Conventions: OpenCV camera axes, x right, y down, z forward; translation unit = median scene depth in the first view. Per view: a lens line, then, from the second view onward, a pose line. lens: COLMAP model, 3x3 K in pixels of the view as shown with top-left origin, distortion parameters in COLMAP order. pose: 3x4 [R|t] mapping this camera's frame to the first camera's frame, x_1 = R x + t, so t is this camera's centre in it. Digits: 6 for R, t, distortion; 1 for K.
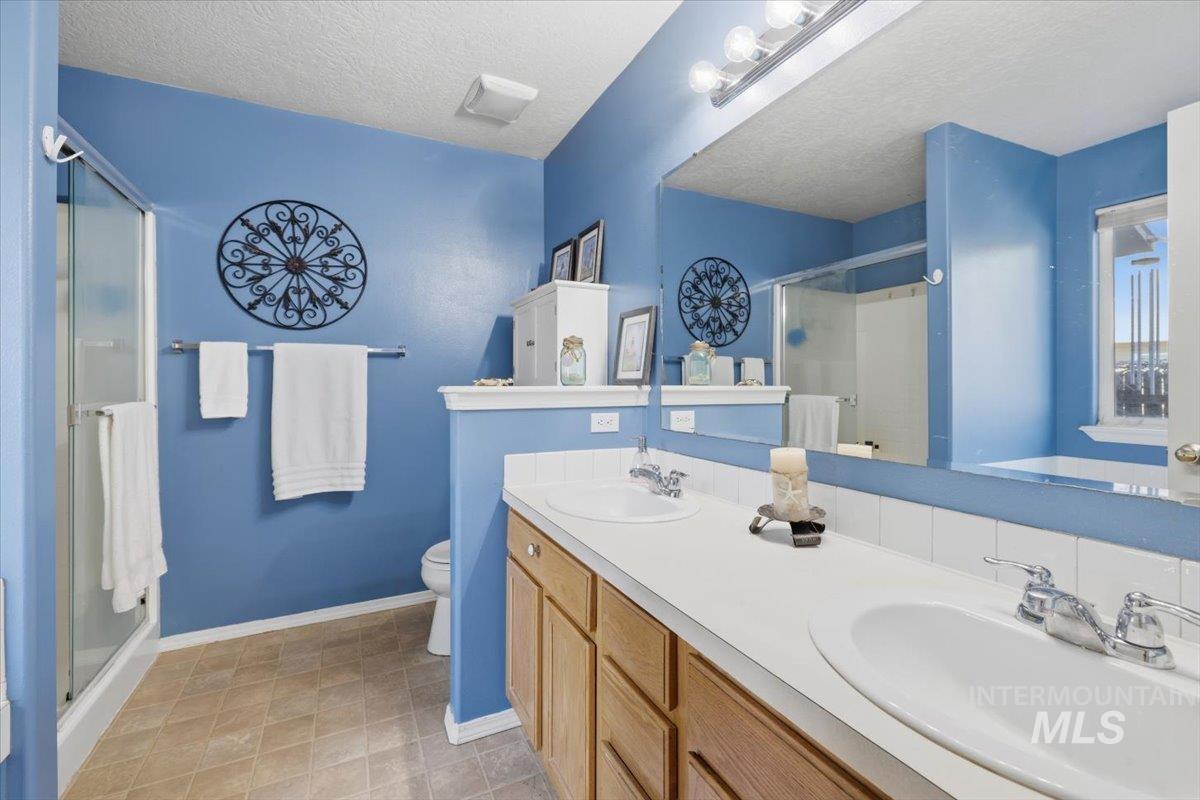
lens RADIAL K [[513.8, 0, 594.5], [0, 513.8, 388.0], [0, 0, 1]] dist [0.000405, -0.000285]
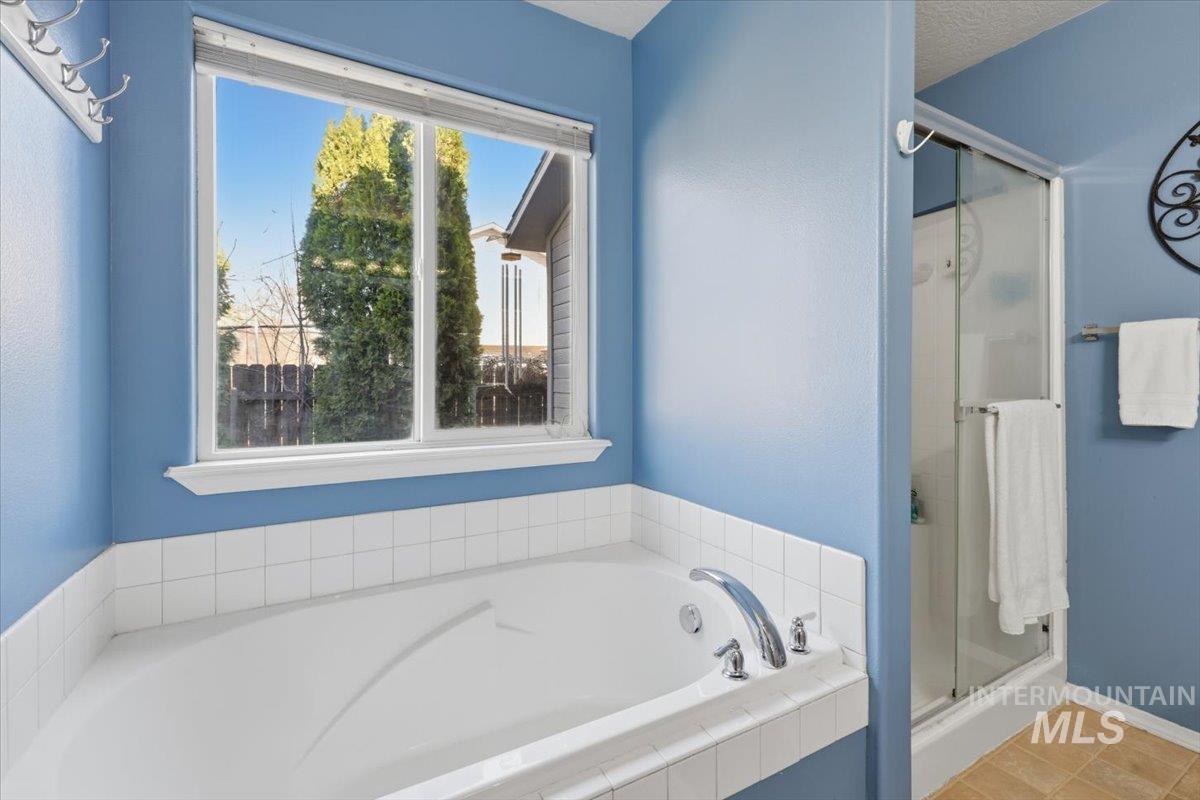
lens RADIAL K [[513.8, 0, 594.5], [0, 513.8, 388.0], [0, 0, 1]] dist [0.000405, -0.000285]
pose [[0.064313, 0.006061, -0.997911, -0.058488], [-0.006325, 0.999964, 0.005666, 0.005935], [0.997910, 0.005948, 0.064349, 0.176502]]
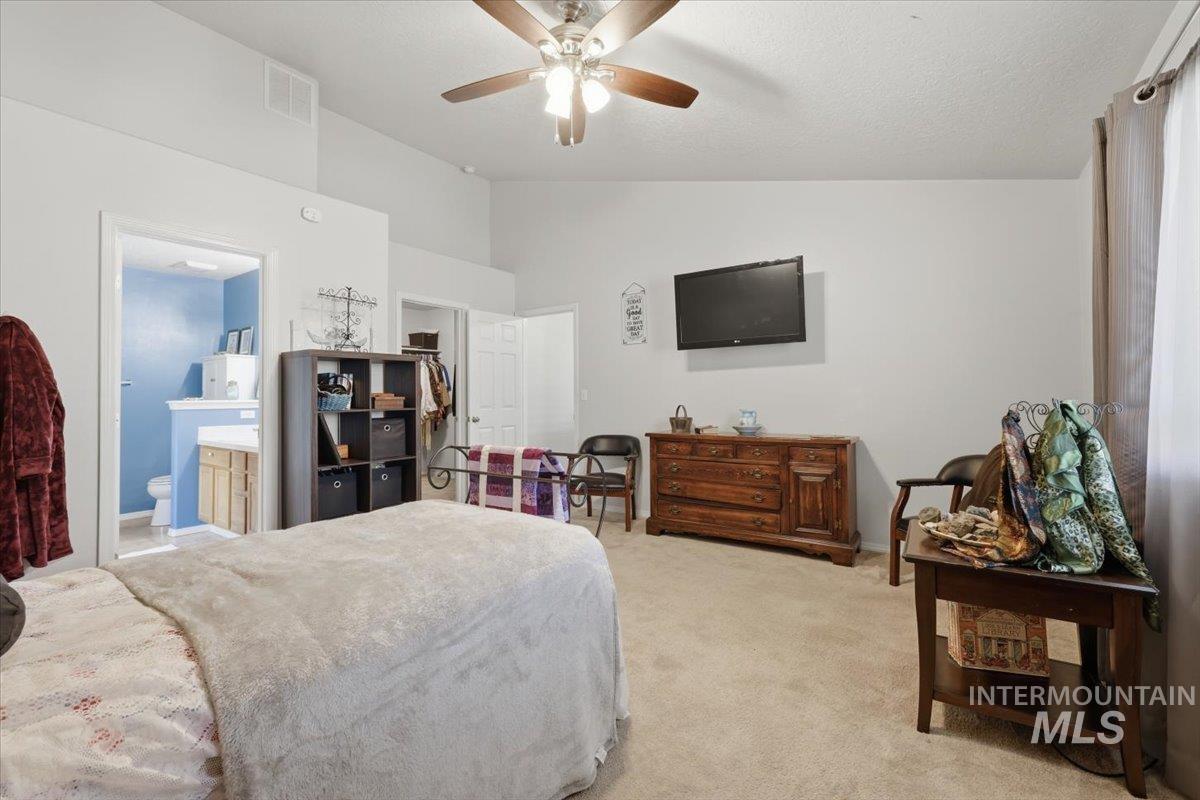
lens RADIAL K [[513.8, 0, 594.5], [0, 513.8, 388.0], [0, 0, 1]] dist [0.000405, -0.000285]
pose [[0.878625, 0.003377, 0.477500, 0.280660], [0.007644, 0.999747, -0.021136, 0.002093], [-0.477451, 0.022220, 0.878378, -1.837713]]
